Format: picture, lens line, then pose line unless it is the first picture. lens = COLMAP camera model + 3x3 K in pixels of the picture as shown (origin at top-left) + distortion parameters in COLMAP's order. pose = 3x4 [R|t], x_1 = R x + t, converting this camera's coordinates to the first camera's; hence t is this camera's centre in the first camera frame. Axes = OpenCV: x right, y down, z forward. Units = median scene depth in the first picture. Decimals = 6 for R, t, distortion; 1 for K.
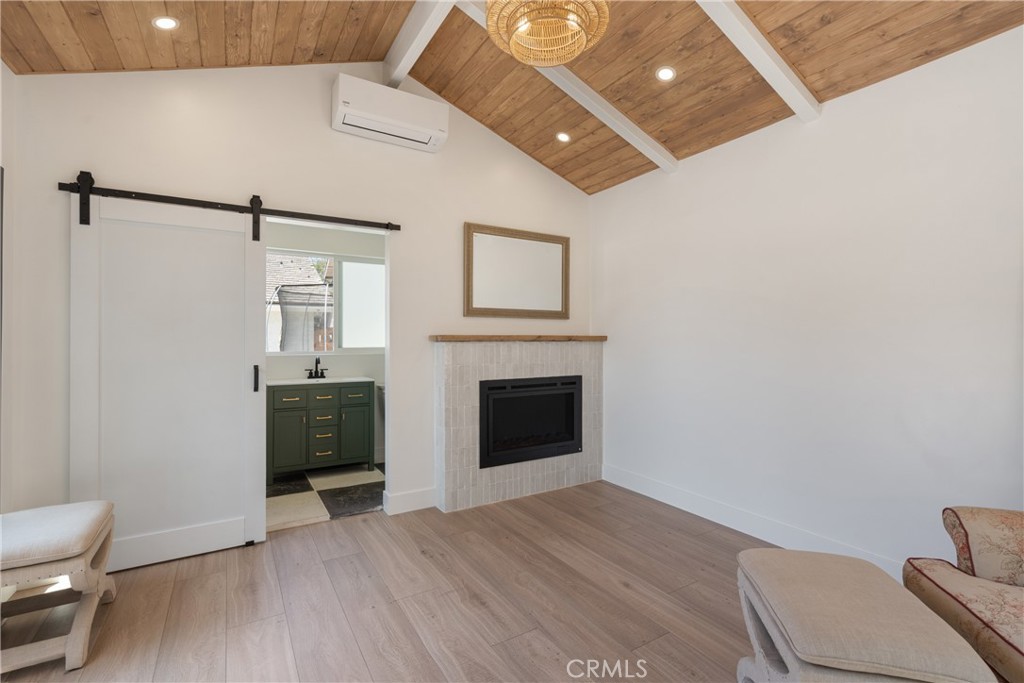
lens RADIAL K [[463.2, 0, 504.6], [0, 463.2, 334.7], [0, 0, 1]] dist [-0.003893, -0.000222]
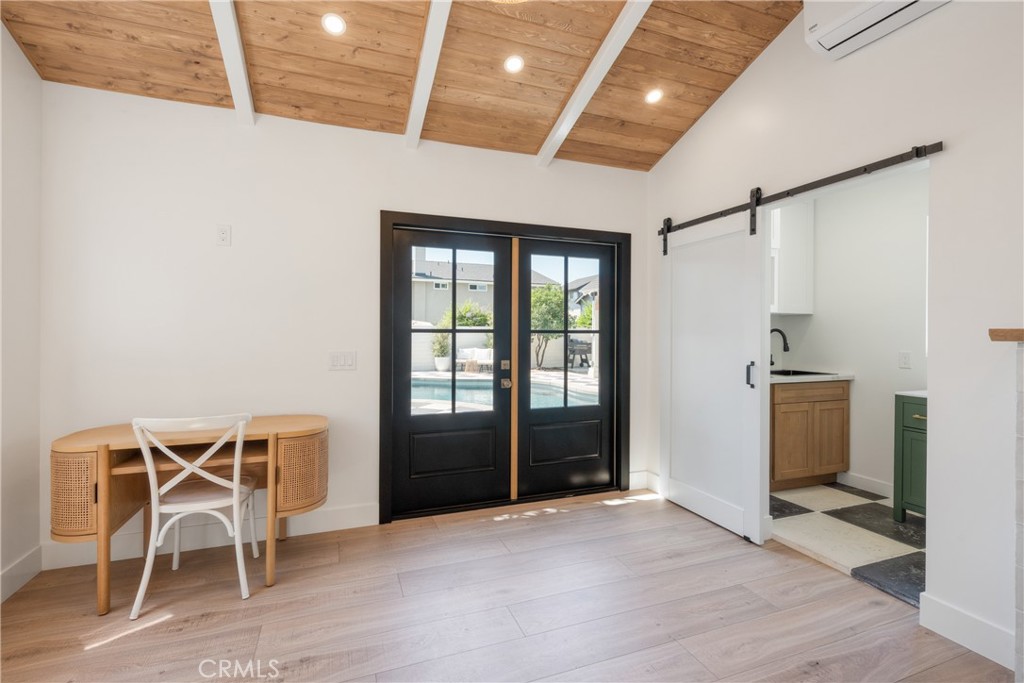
lens RADIAL K [[460.4, 0, 512.9], [0, 460.4, 331.2], [0, 0, 1]] dist [-0.001386, -0.000033]
pose [[-0.177302, -0.001740, -0.984155, 0.517313], [0.004092, 0.999988, -0.002505, 0.002208], [0.984148, -0.004471, -0.177292, 0.672959]]
